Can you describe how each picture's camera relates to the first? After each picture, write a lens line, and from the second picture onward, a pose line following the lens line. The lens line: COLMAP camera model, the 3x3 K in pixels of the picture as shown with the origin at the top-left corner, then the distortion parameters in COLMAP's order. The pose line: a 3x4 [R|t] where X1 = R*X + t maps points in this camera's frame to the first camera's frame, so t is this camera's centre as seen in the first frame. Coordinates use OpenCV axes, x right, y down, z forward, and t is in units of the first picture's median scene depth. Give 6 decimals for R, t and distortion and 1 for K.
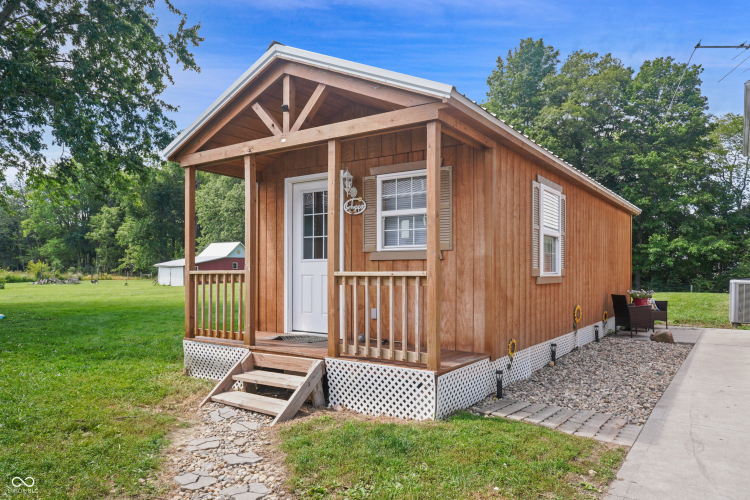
lens RADIAL K [[544.0, 0, 375.0], [0, 544.0, 250.0], [0, 0, 1]] dist [-0.076834, 0.098335]
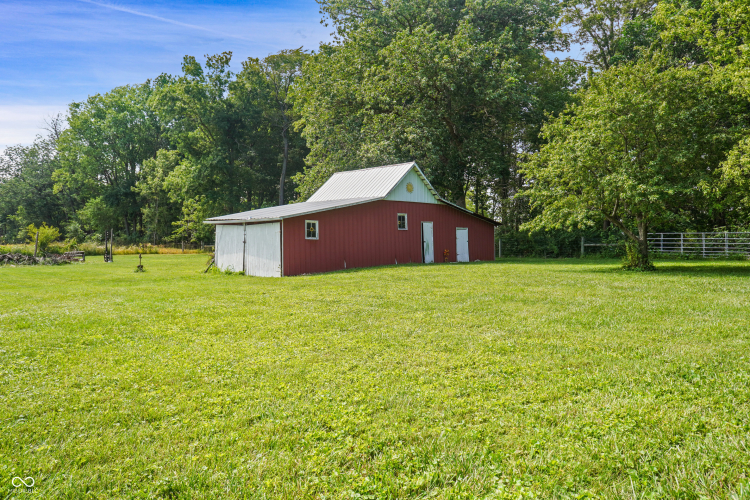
lens RADIAL K [[544.0, 0, 375.0], [0, 544.0, 250.0], [0, 0, 1]] dist [-0.076834, 0.098335]
pose [[0.991581, -0.001691, -0.129474, -0.151421], [0.008741, 0.998508, 0.053899, 0.018500], [0.129190, -0.054577, 0.990117, 0.397626]]
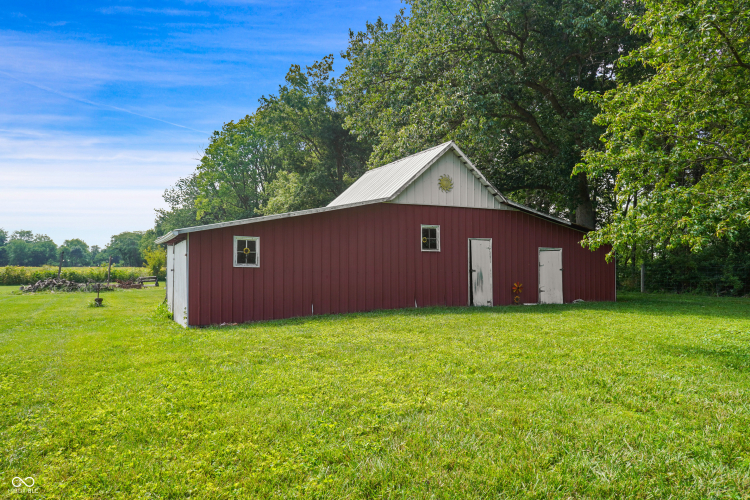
lens RADIAL K [[544.0, 0, 375.0], [0, 544.0, 250.0], [0, 0, 1]] dist [-0.076834, 0.098335]
pose [[0.901929, -0.010889, -0.431746, -0.116291], [0.015985, 0.999839, 0.008176, 0.021085], [0.431588, -0.014276, 0.901958, 0.510538]]
